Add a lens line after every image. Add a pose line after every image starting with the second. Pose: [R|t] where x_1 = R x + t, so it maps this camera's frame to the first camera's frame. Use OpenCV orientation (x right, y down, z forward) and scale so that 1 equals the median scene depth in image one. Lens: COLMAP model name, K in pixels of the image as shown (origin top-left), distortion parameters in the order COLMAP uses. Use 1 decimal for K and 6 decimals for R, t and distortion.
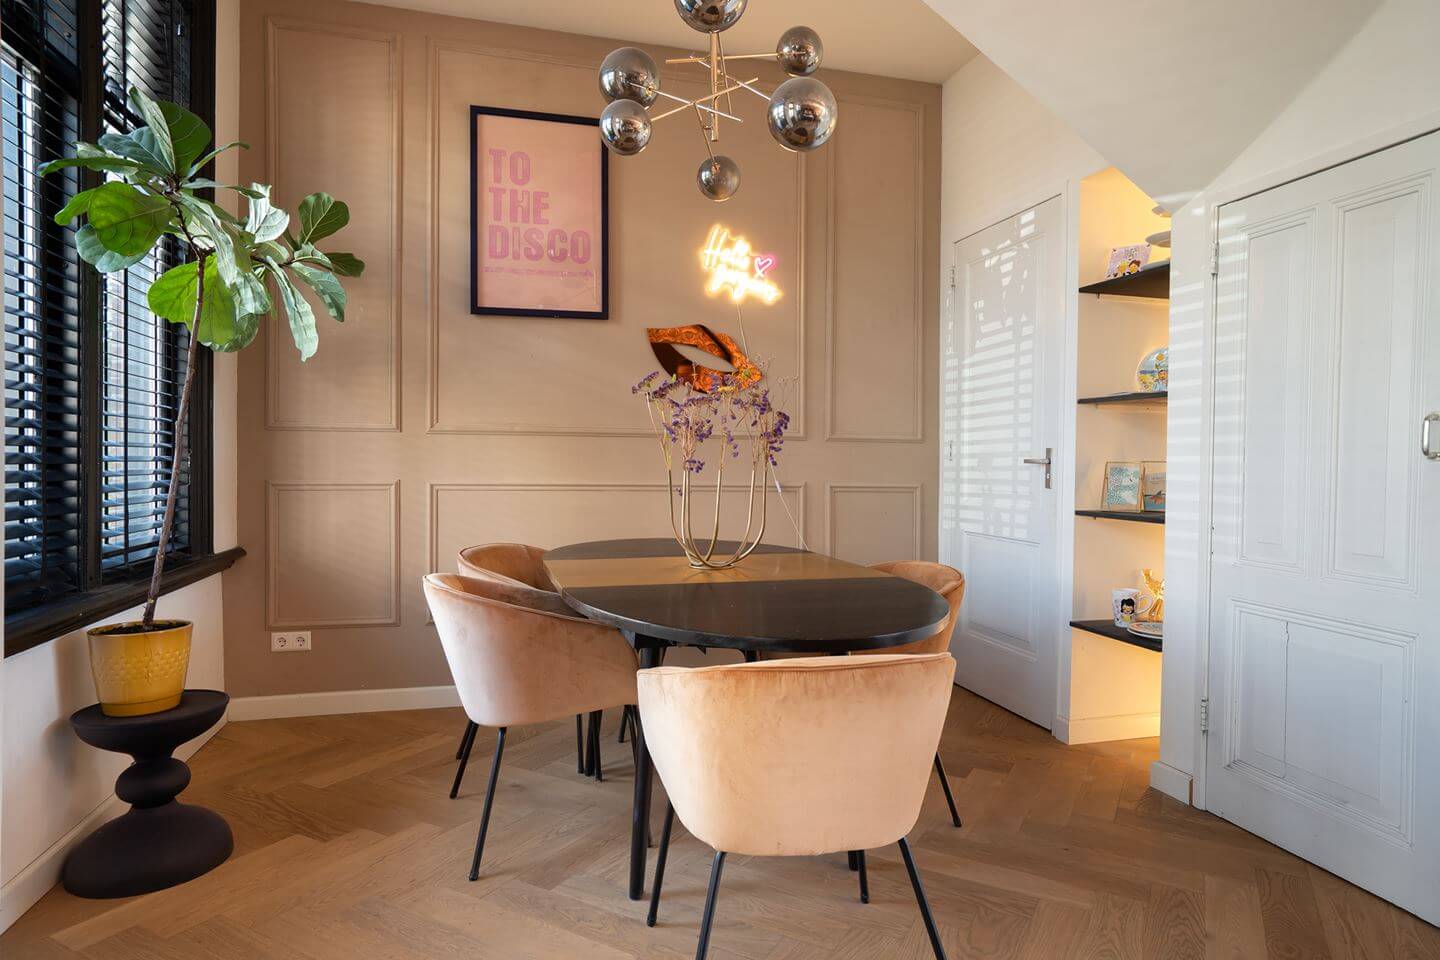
lens RADIAL K [[887.5, 0, 720.0], [0, 887.5, 480.0], [0, 0, 1]] dist [0.040456, 0.000112]
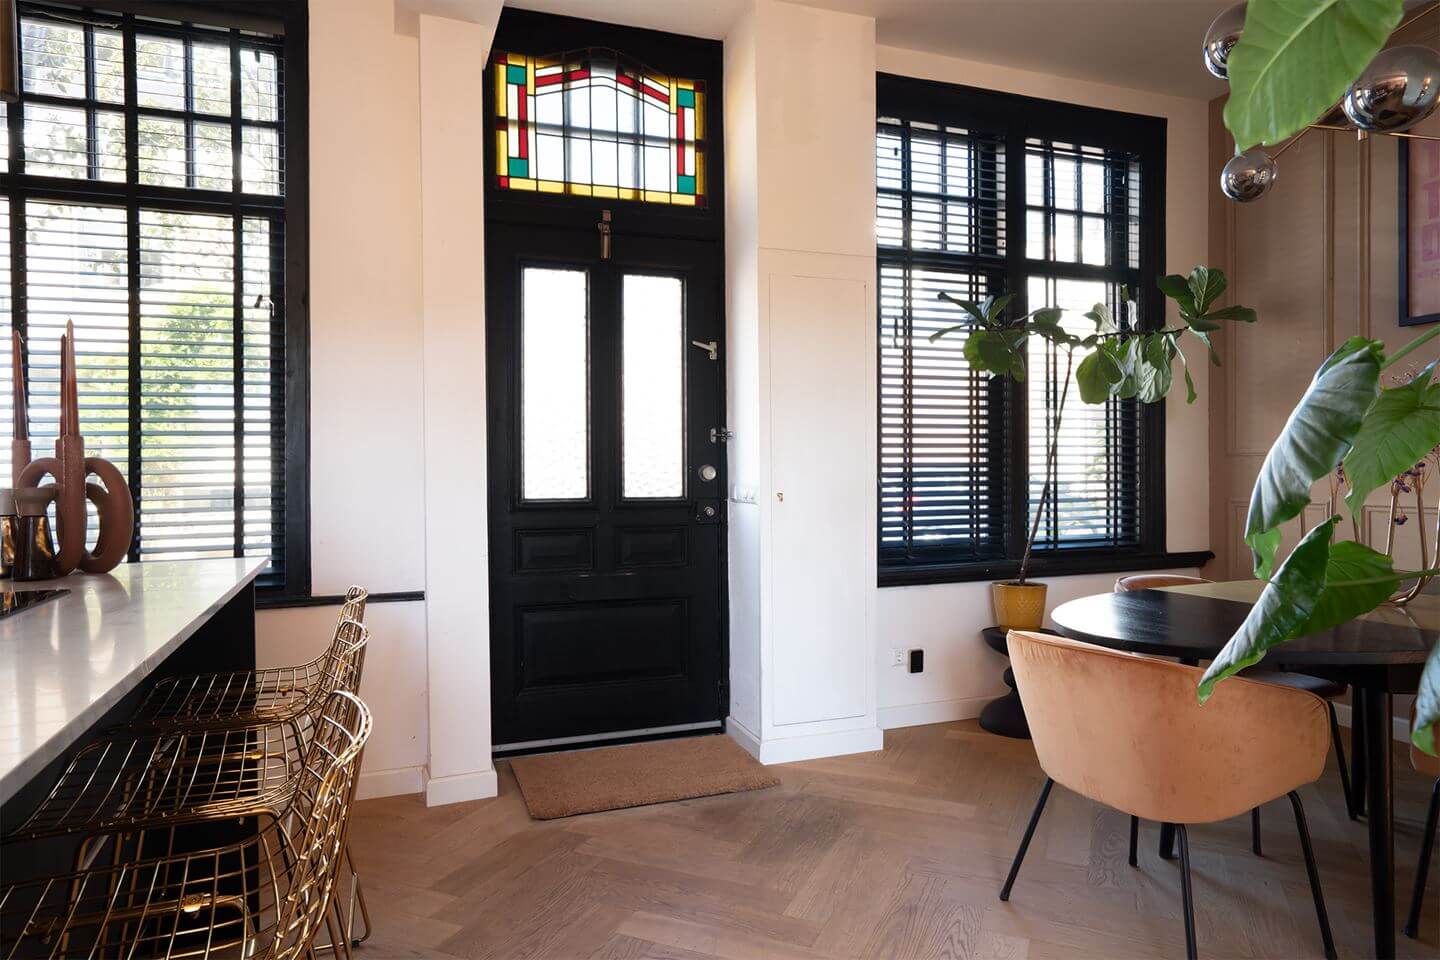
lens RADIAL K [[1036.6, 0, 781.6], [0, 1036.6, 484.6], [0, 0, 1]] dist [0.007051, 0.002956]
pose [[0.156478, -0.007723, -0.987651, 0.872163], [-0.003017, 0.999961, -0.008297, -0.004361], [0.987677, 0.004278, 0.156448, 0.202544]]
